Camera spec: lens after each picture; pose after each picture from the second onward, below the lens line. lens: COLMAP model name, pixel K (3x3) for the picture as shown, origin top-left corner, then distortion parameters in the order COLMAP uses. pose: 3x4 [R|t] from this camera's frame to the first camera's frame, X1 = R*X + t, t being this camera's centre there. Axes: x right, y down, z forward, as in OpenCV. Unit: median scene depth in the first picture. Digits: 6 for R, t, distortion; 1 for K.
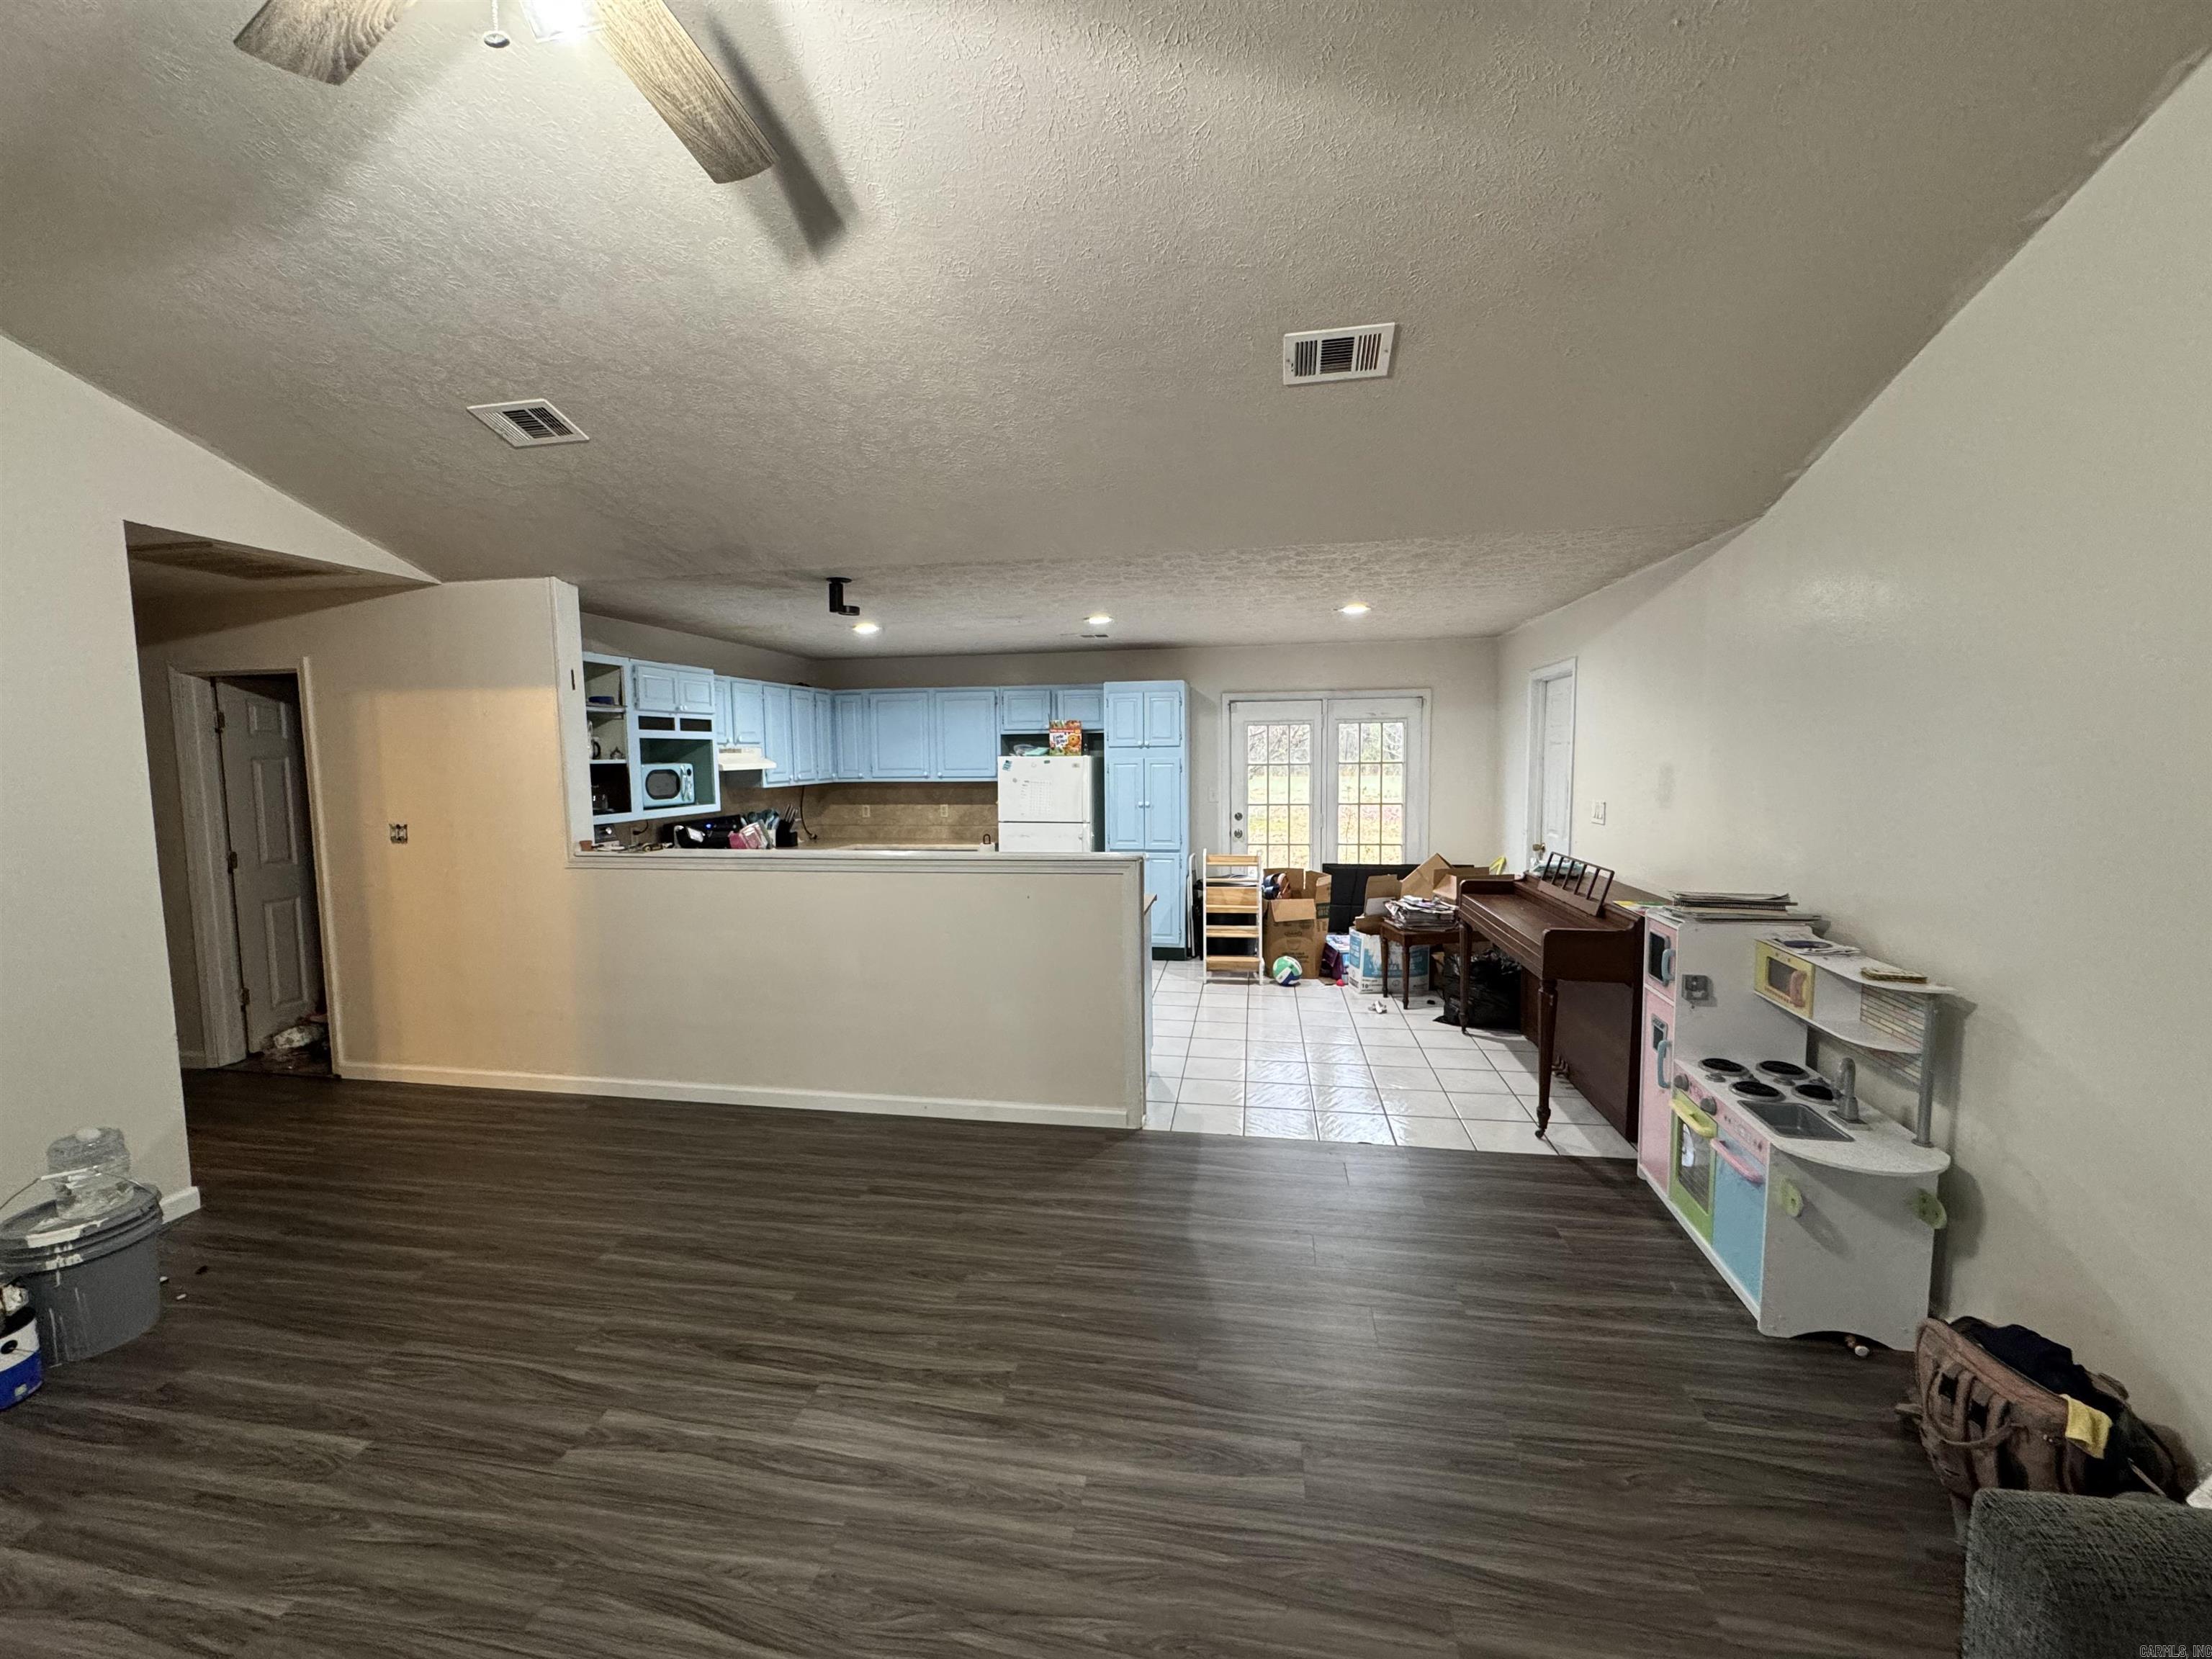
lens RADIAL K [[886.1, 0, 1104.1], [0, 886.1, 824.7], [0, 0, 1]] dist [0.000193, 0.000821]
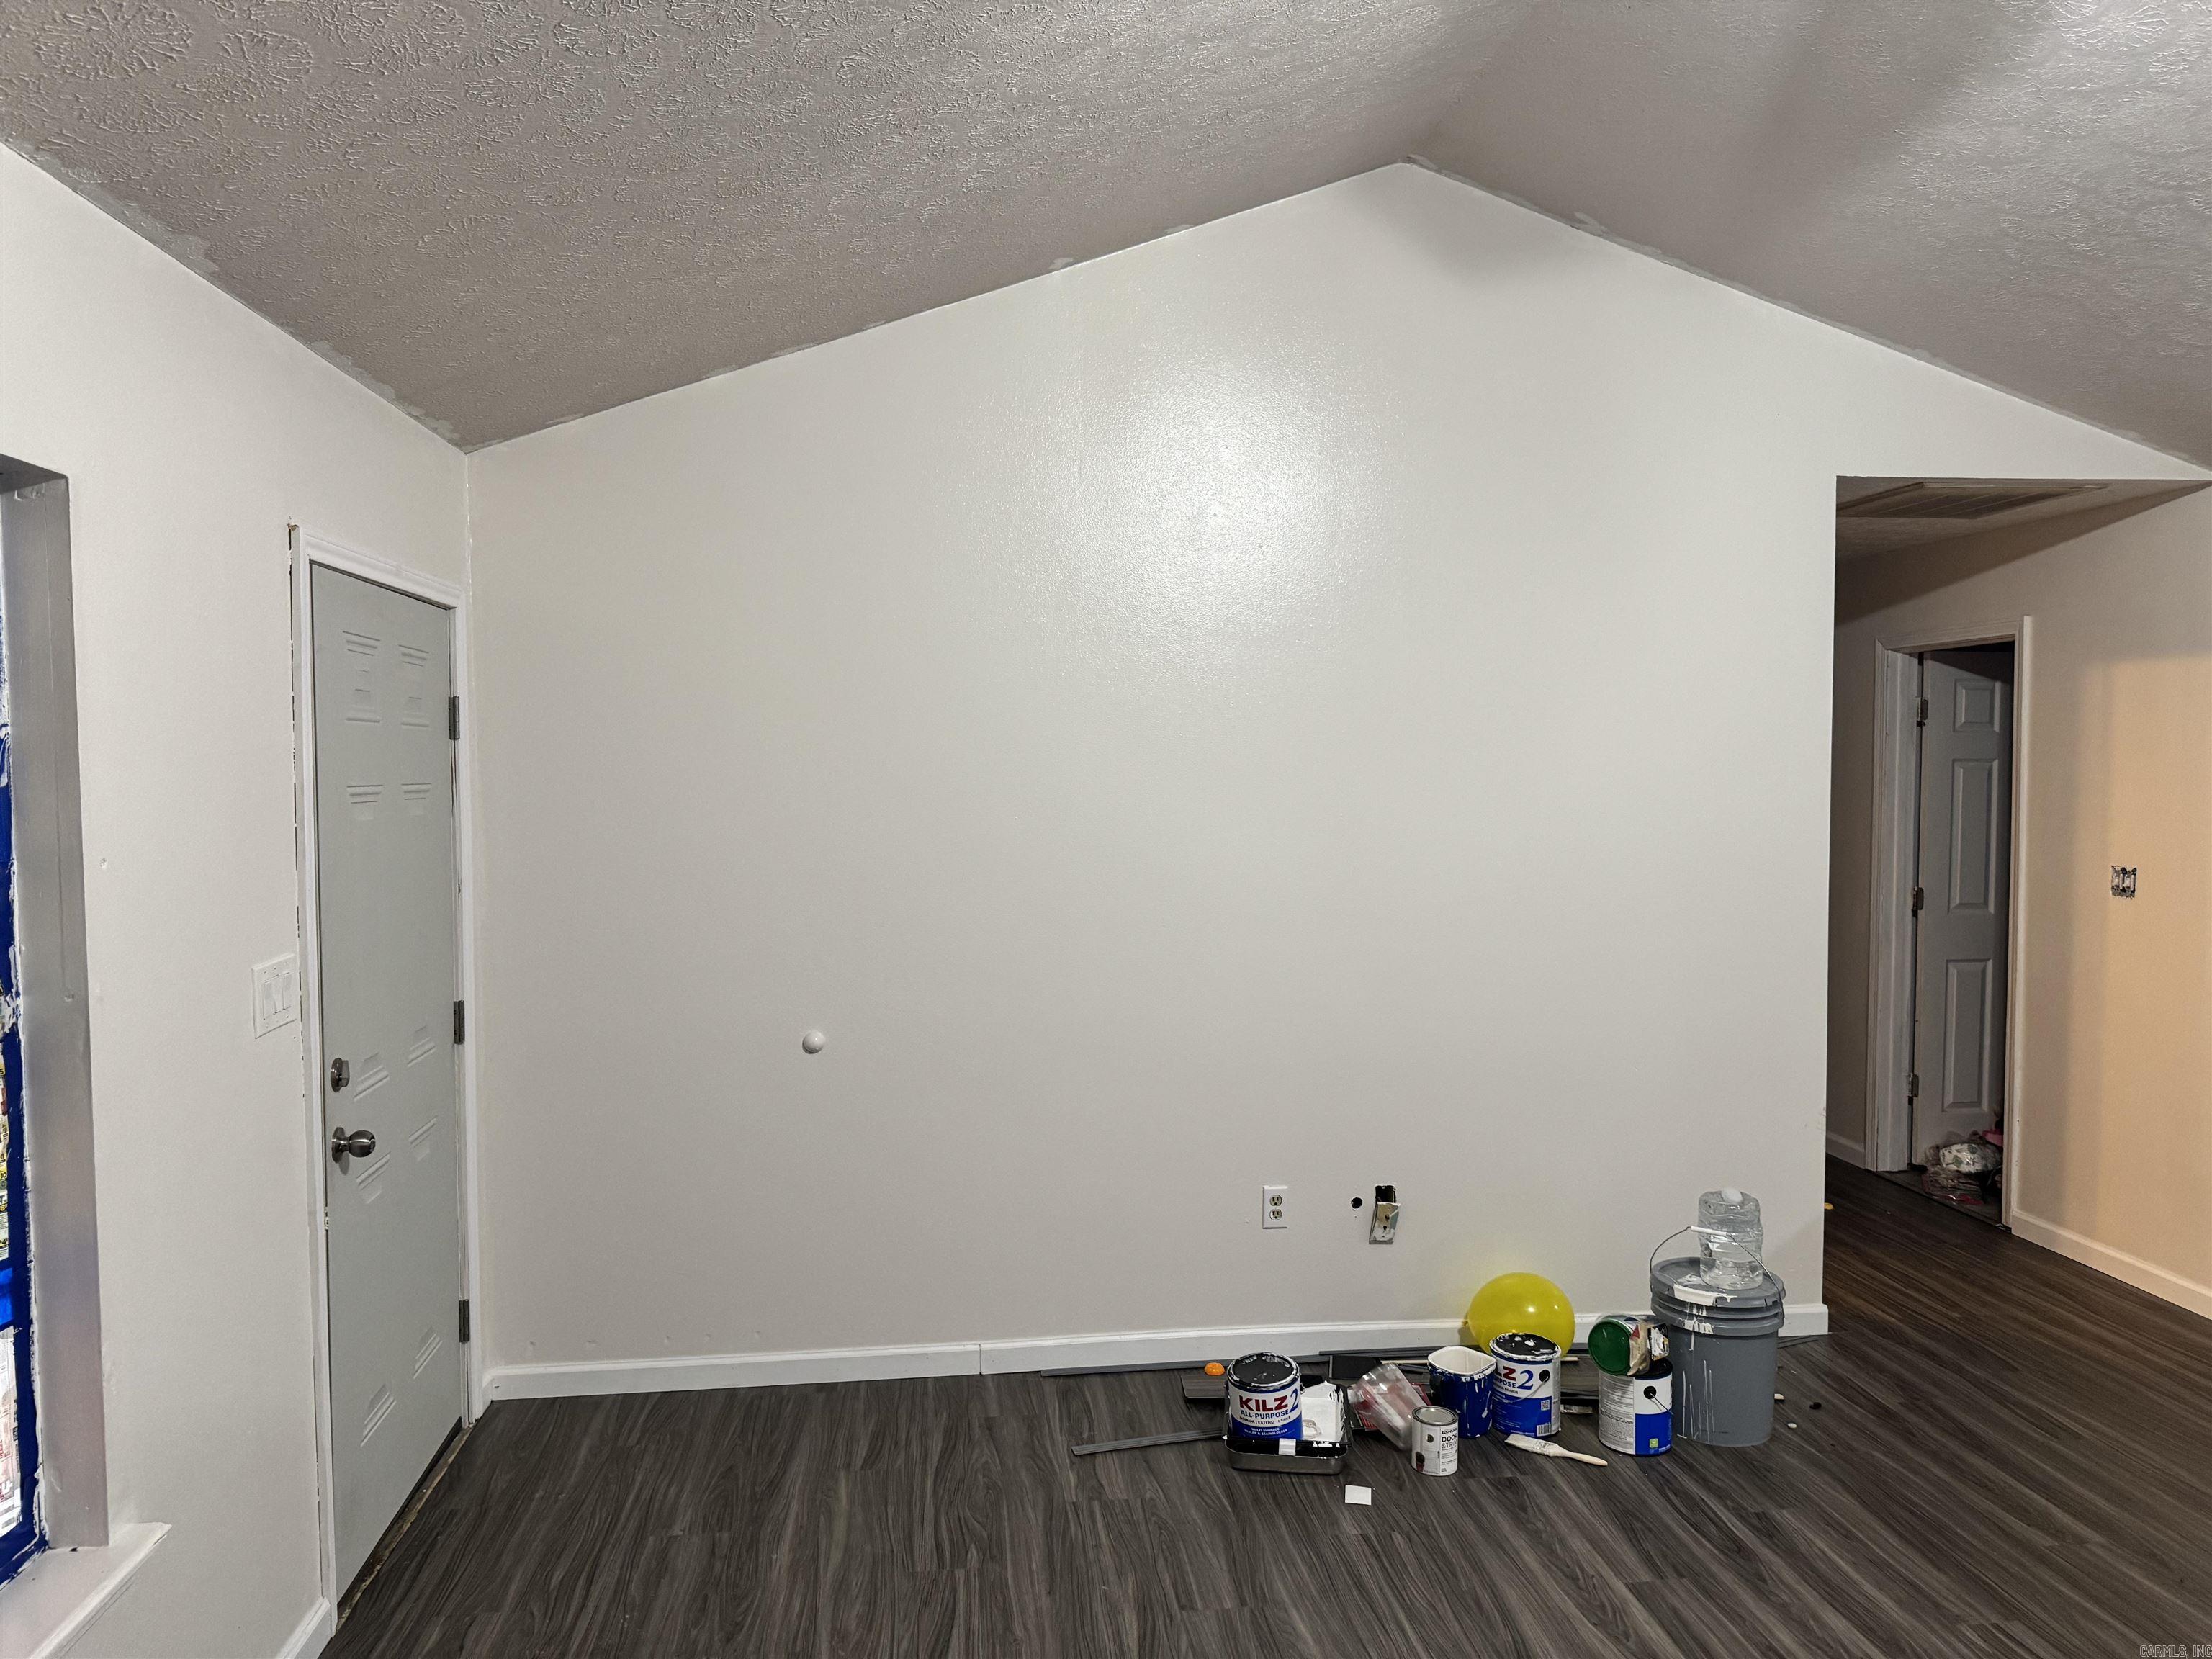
lens RADIAL K [[1568.7, 0, 1092.3], [0, 1568.7, 839.3], [0, 0, 1]] dist [0.002268, -0.001105]
pose [[0.282245, 0.057564, -0.957614, 0.120960], [-0.077168, 0.996326, 0.037146, -0.008512], [0.956234, 0.063413, 0.285650, -0.058102]]
